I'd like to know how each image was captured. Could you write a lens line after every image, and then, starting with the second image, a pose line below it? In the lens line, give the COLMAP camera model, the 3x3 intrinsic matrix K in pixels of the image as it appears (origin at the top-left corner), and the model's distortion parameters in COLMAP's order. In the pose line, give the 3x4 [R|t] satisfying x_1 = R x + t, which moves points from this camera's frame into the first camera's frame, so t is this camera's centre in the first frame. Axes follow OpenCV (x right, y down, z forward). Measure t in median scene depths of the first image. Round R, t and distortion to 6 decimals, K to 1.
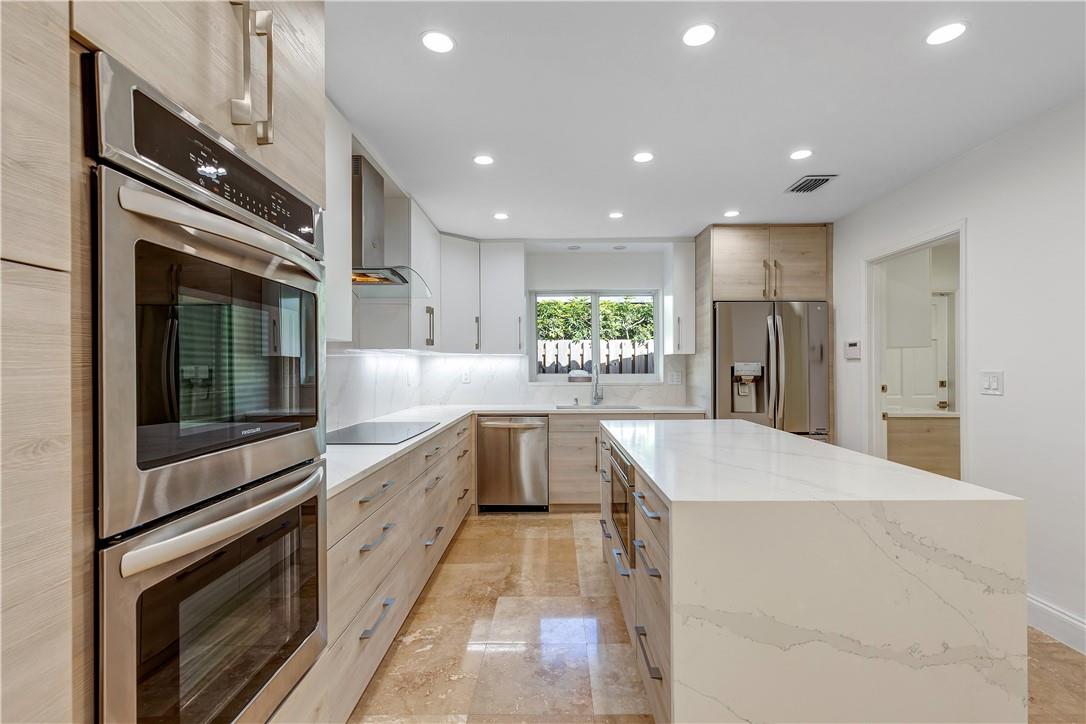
lens RADIAL K [[483.4, 0, 540.7], [0, 483.4, 368.4], [0, 0, 1]] dist [0.005420, -0.002083]
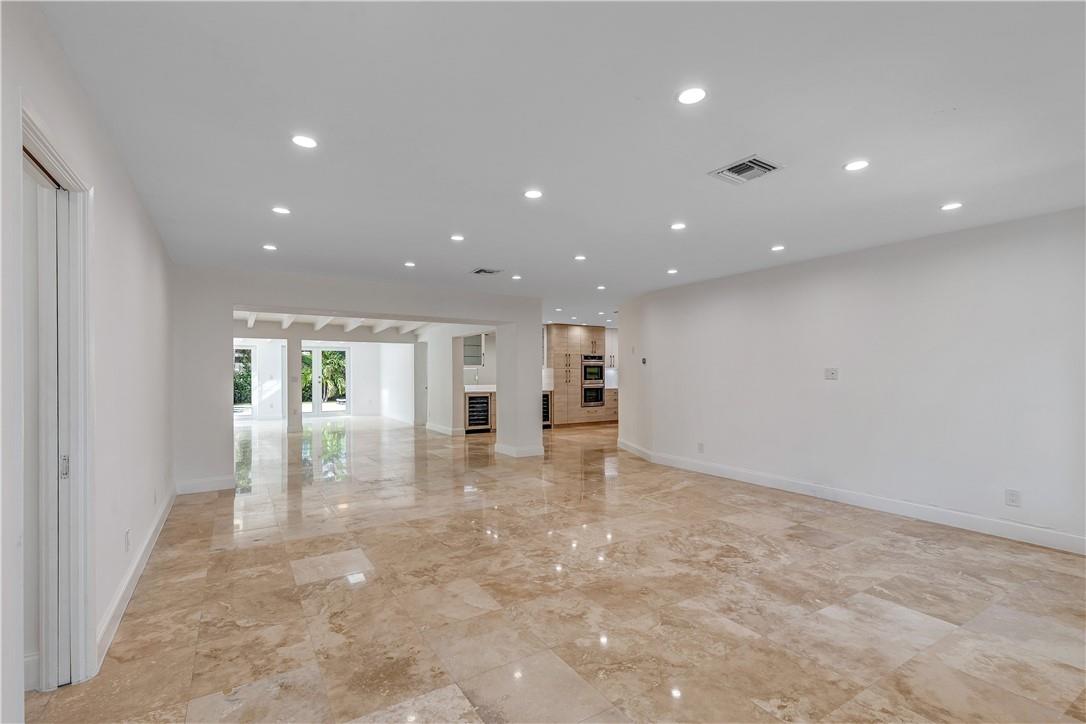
lens RADIAL K [[483.4, 0, 550.9], [0, 483.4, 364.2], [0, 0, 1]] dist [0.005420, -0.002083]
pose [[0.541502, -0.000928, -0.840699, 2.070578], [-0.006912, 0.999961, -0.005556, -0.036915], [0.840671, 0.008820, 0.541474, -1.476297]]
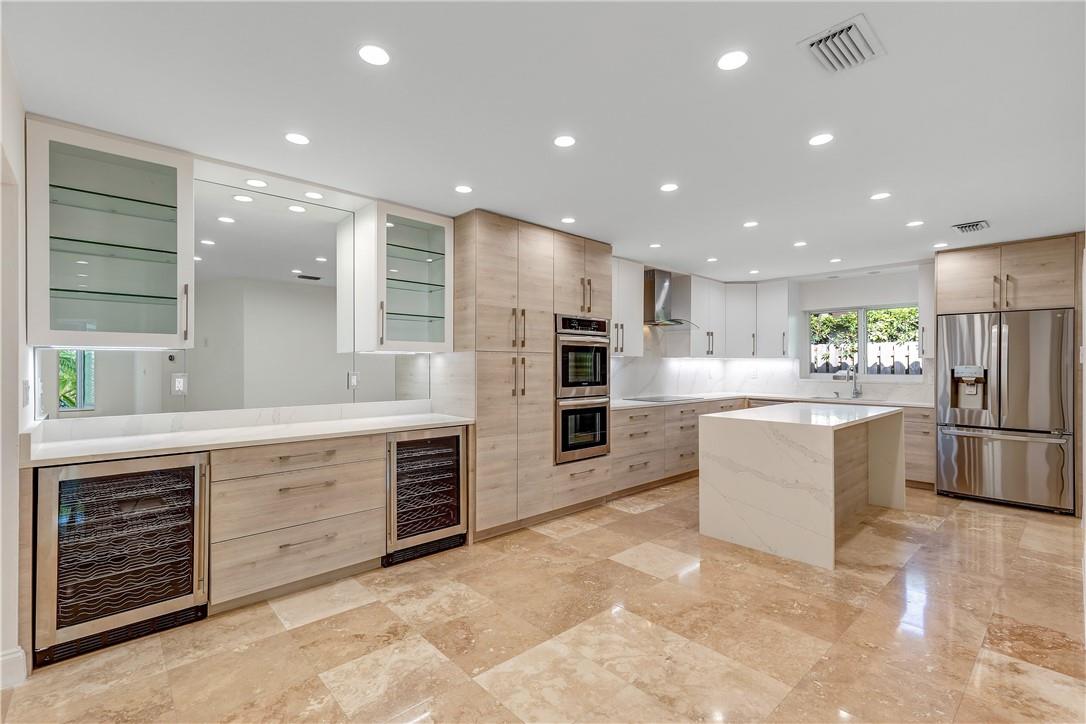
lens RADIAL K [[483.4, 0, 558.6], [0, 483.4, 359.6], [0, 0, 1]] dist [0.005420, -0.002083]
pose [[0.704285, -0.000949, -0.709916, 0.530089], [-0.007617, 0.999931, -0.008894, -0.009305], [0.709876, 0.011671, 0.704230, -0.504491]]
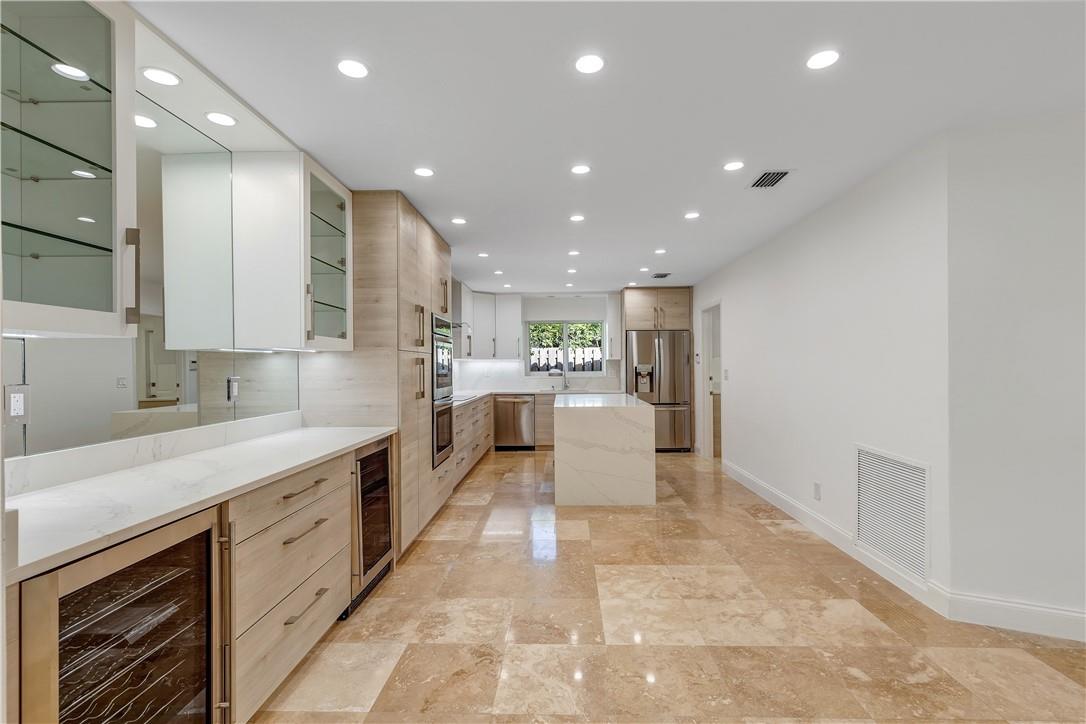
lens RADIAL K [[483.4, 0, 546.9], [0, 483.4, 362.4], [0, 0, 1]] dist [0.005420, -0.002083]
pose [[0.999960, -0.002616, -0.008519, 0.076415], [0.002541, 0.999957, -0.008910, -0.004822], [0.008542, 0.008888, 0.999924, -0.758068]]
